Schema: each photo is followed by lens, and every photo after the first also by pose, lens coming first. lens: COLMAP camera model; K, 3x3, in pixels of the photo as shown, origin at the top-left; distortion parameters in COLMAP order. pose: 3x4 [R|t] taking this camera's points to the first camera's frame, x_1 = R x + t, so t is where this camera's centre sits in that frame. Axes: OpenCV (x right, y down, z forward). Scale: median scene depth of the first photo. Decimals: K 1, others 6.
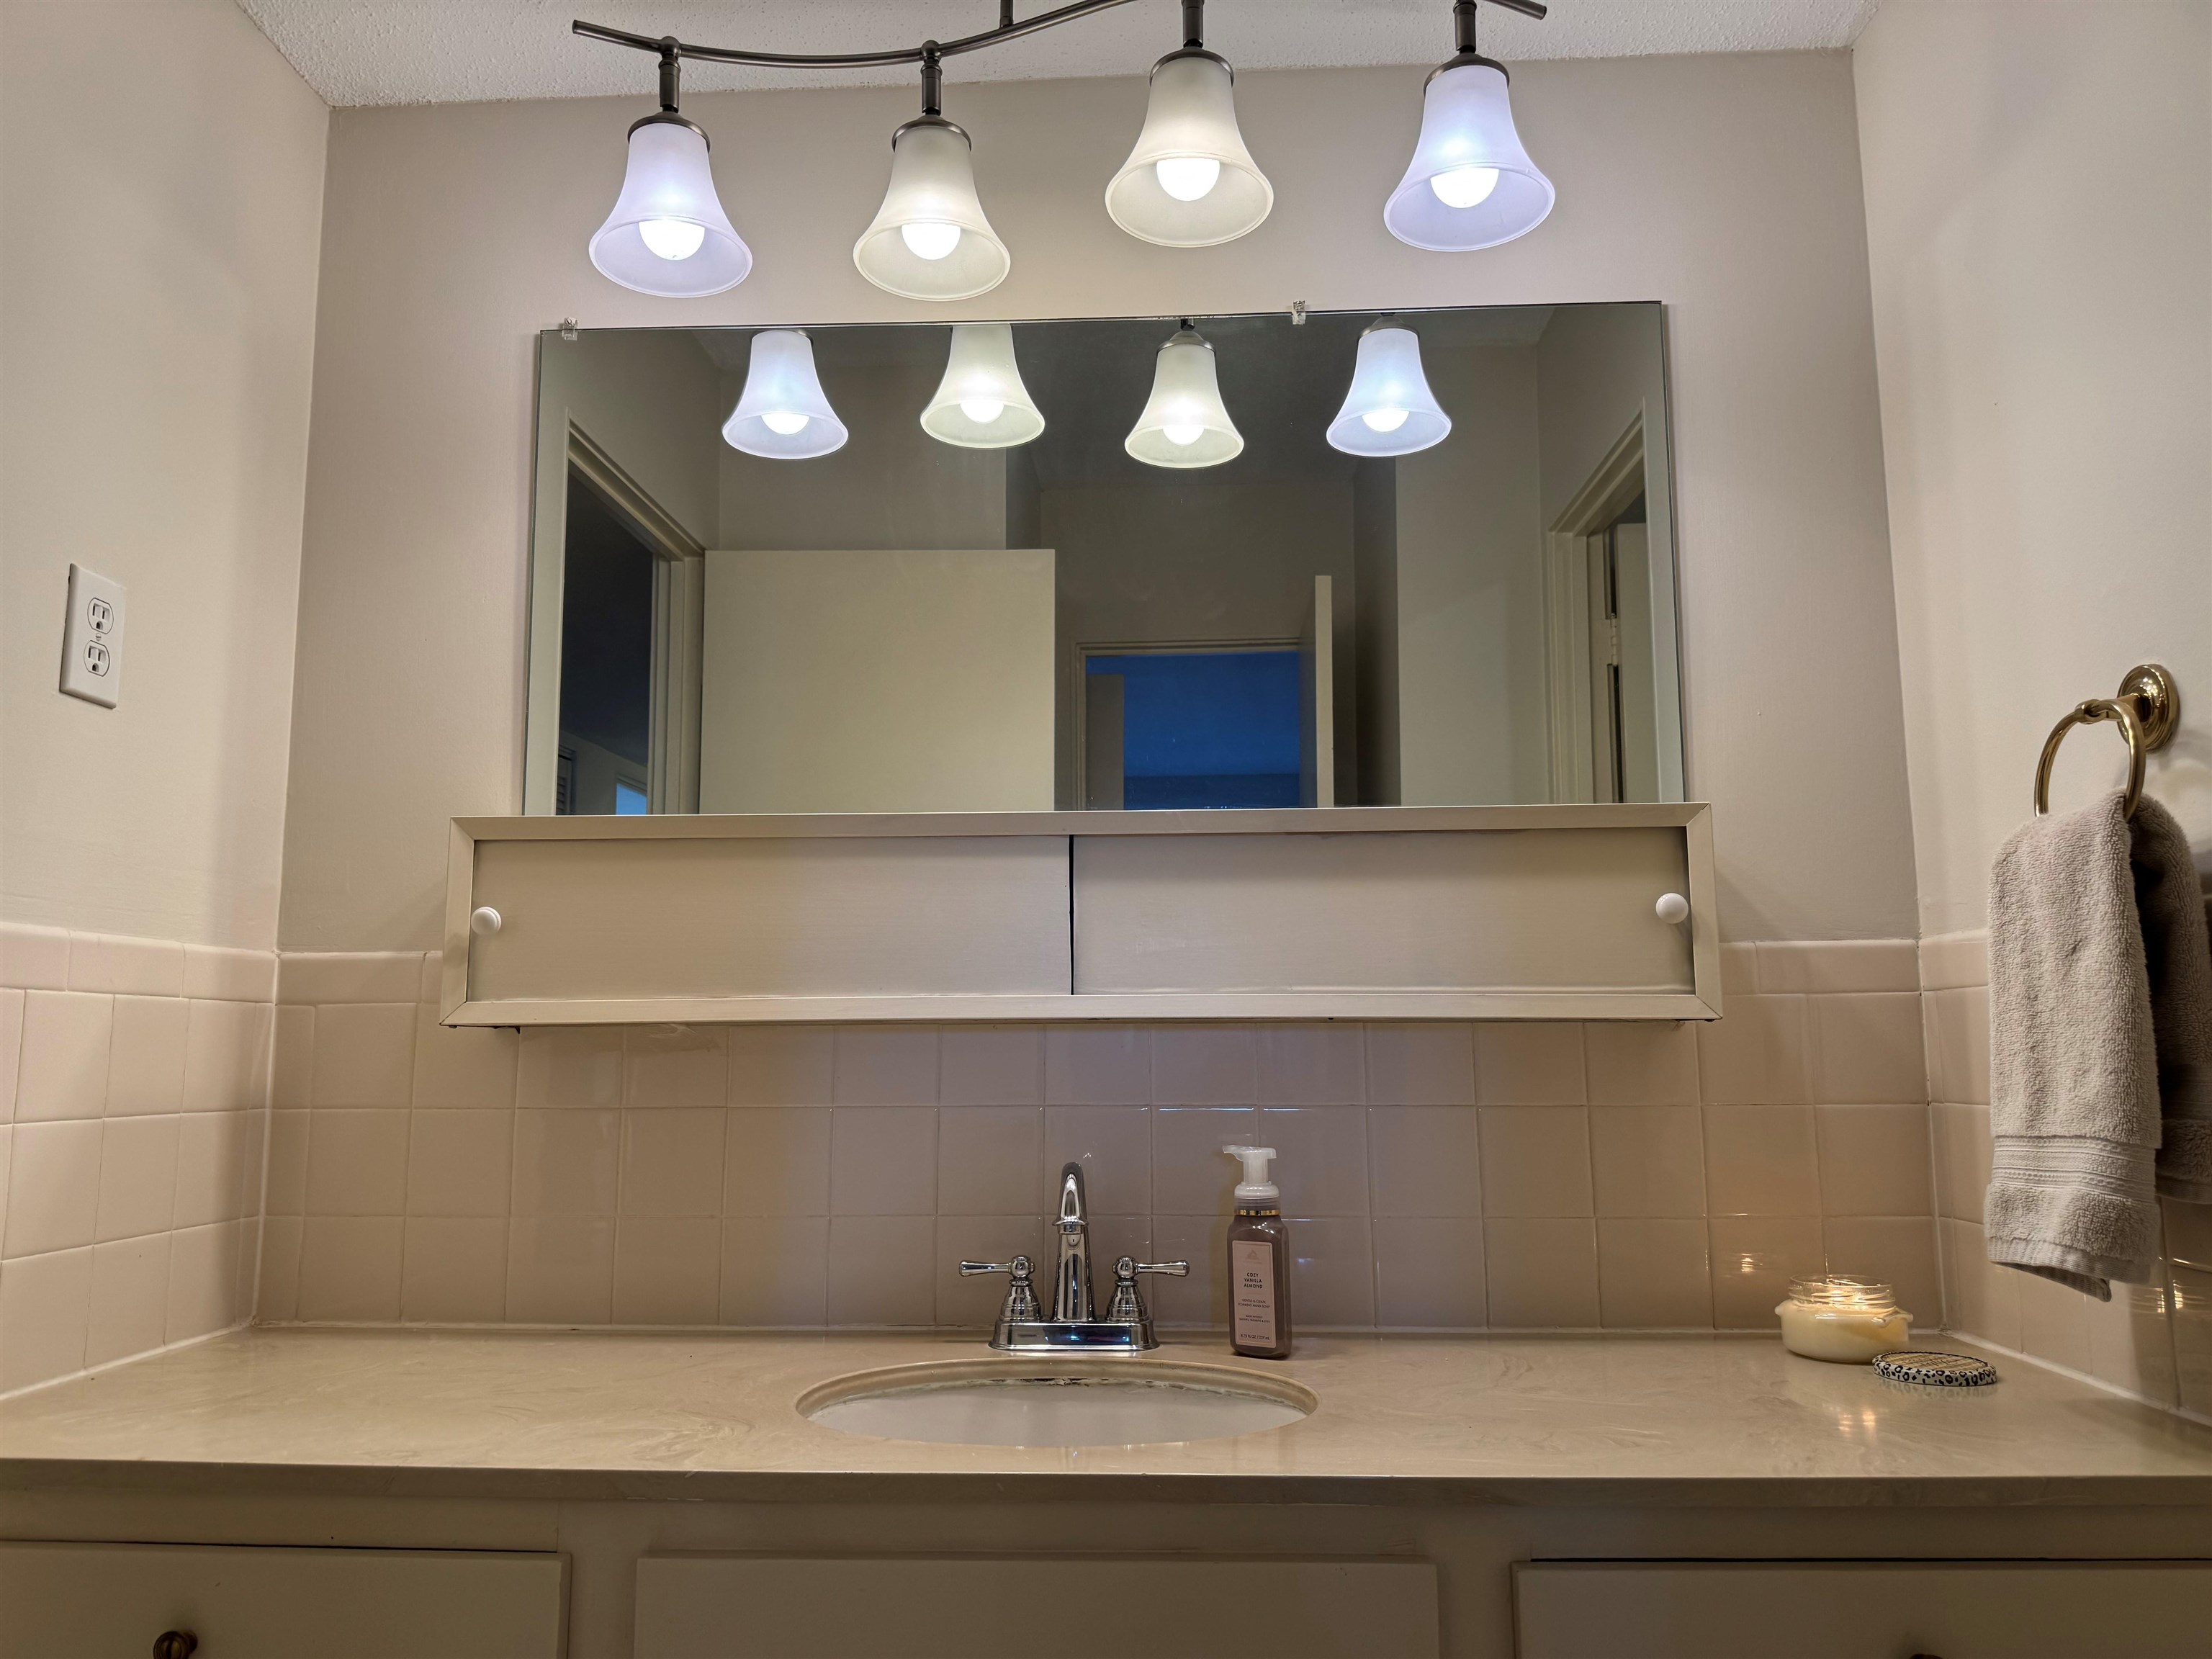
lens RADIAL K [[1534.2, 0, 1103.4], [0, 1534.2, 823.6], [0, 0, 1]] dist [0.001290, 0.001459]
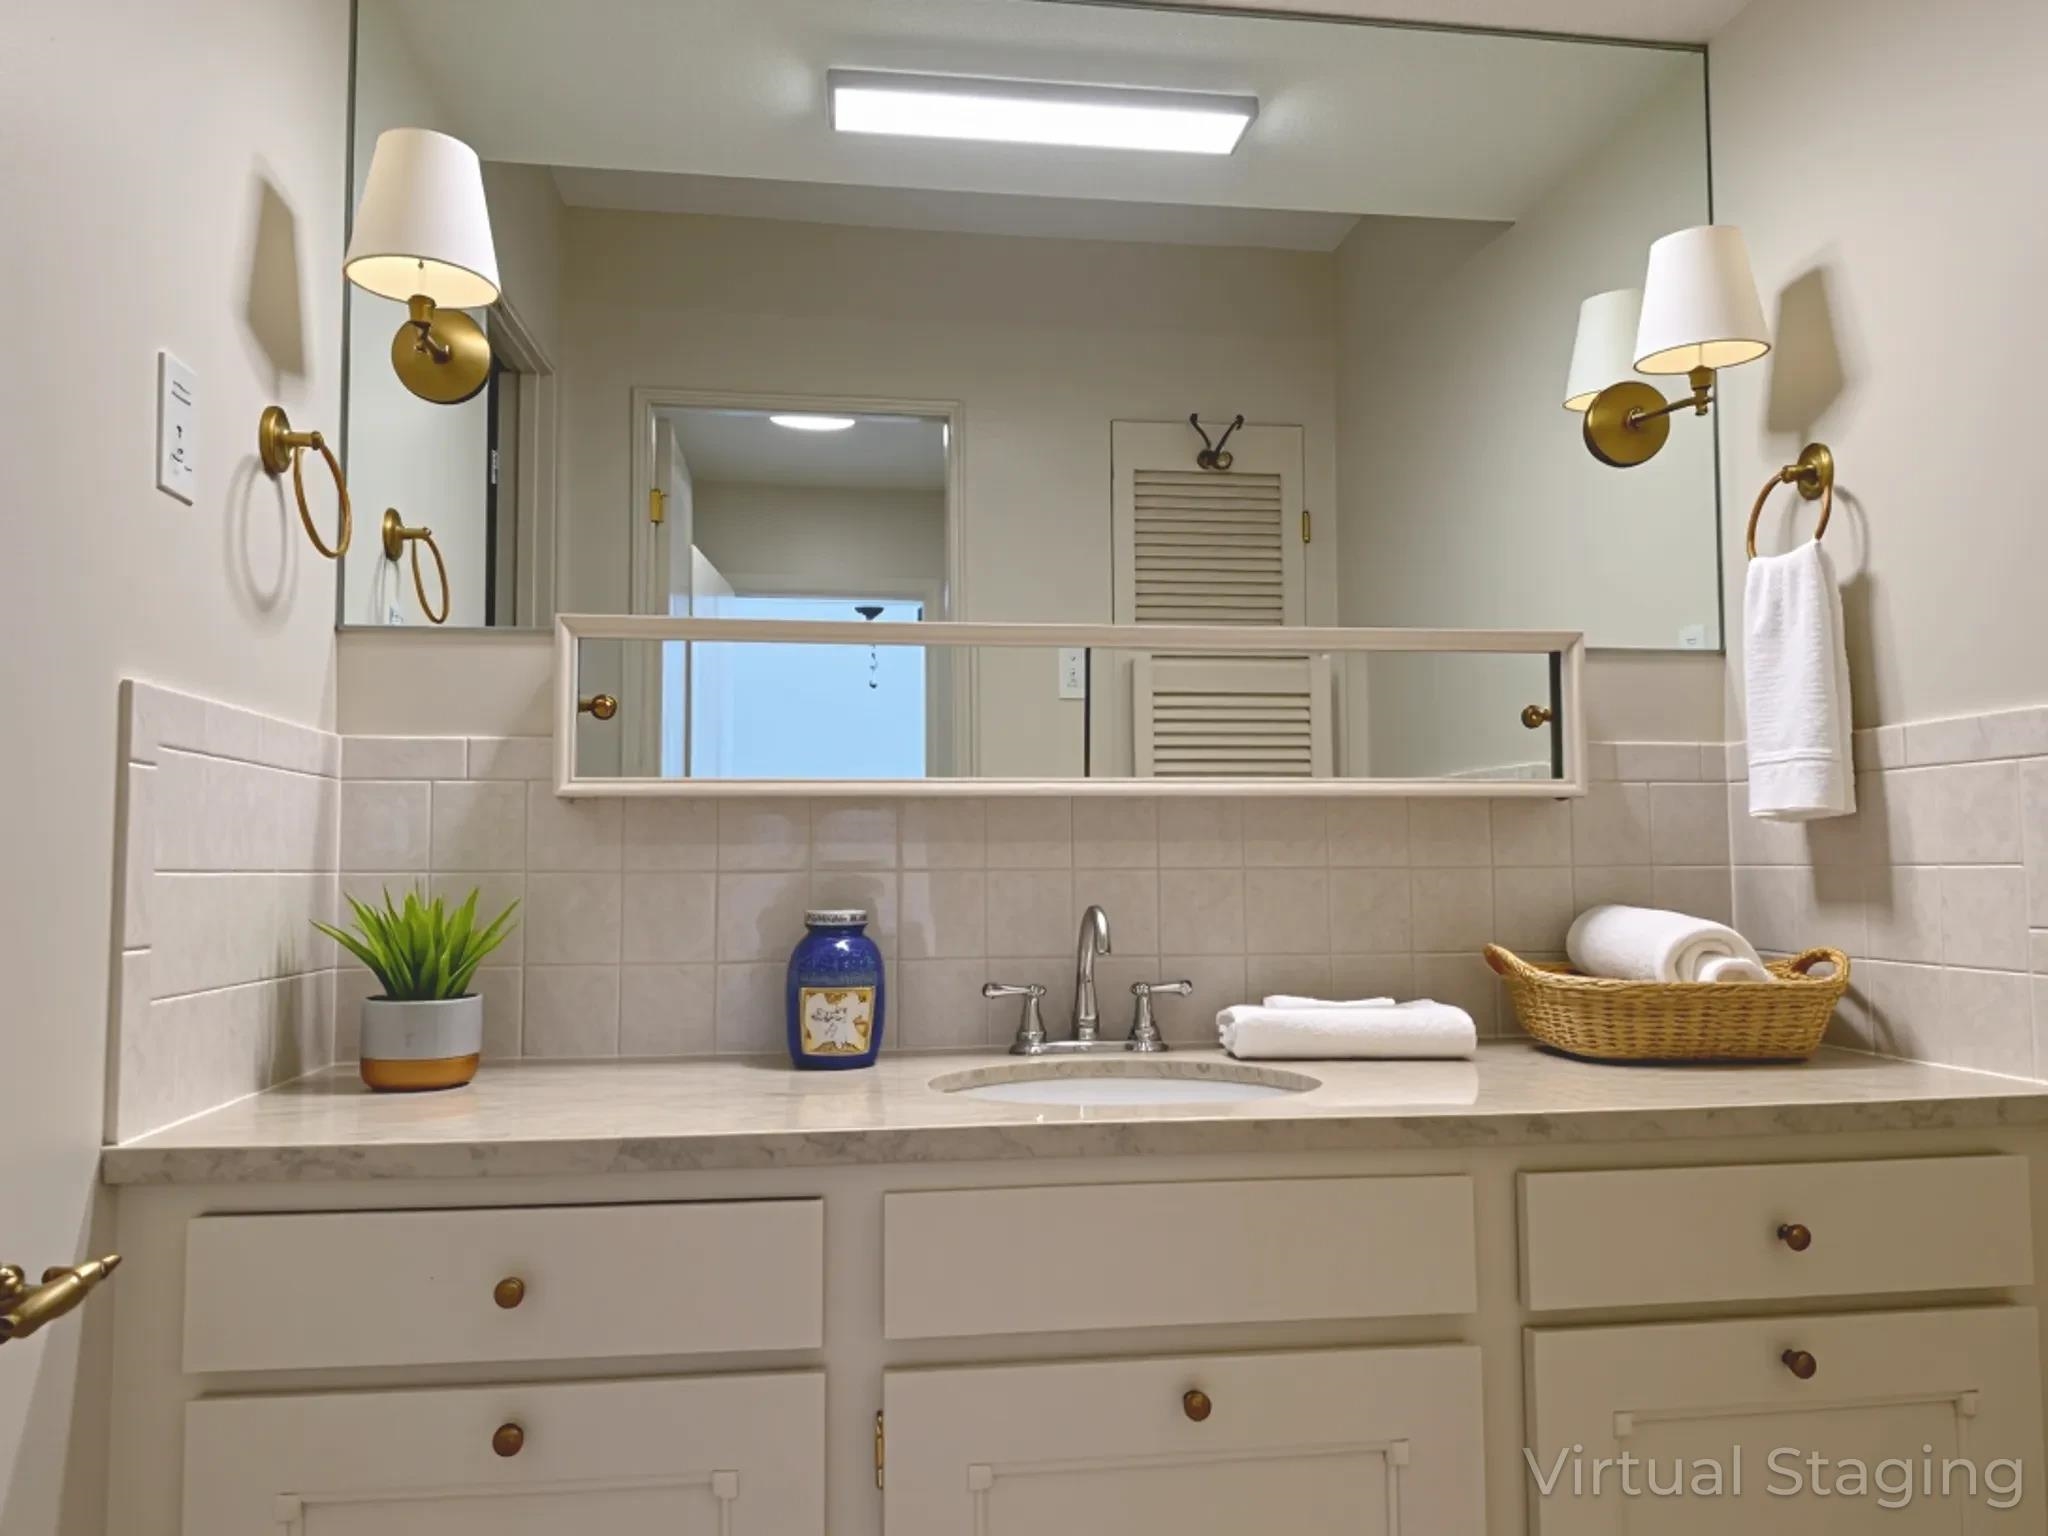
lens RADIAL K [[1420.5, 0, 1021.6], [0, 1420.5, 762.5], [0, 0, 1]] dist [0.001290, 0.001459]
pose [[0.985101, 0.011666, 0.171578, -0.269720], [-0.026489, 0.996083, 0.084357, 0.006289], [-0.169922, -0.087645, 0.981552, -0.109109]]
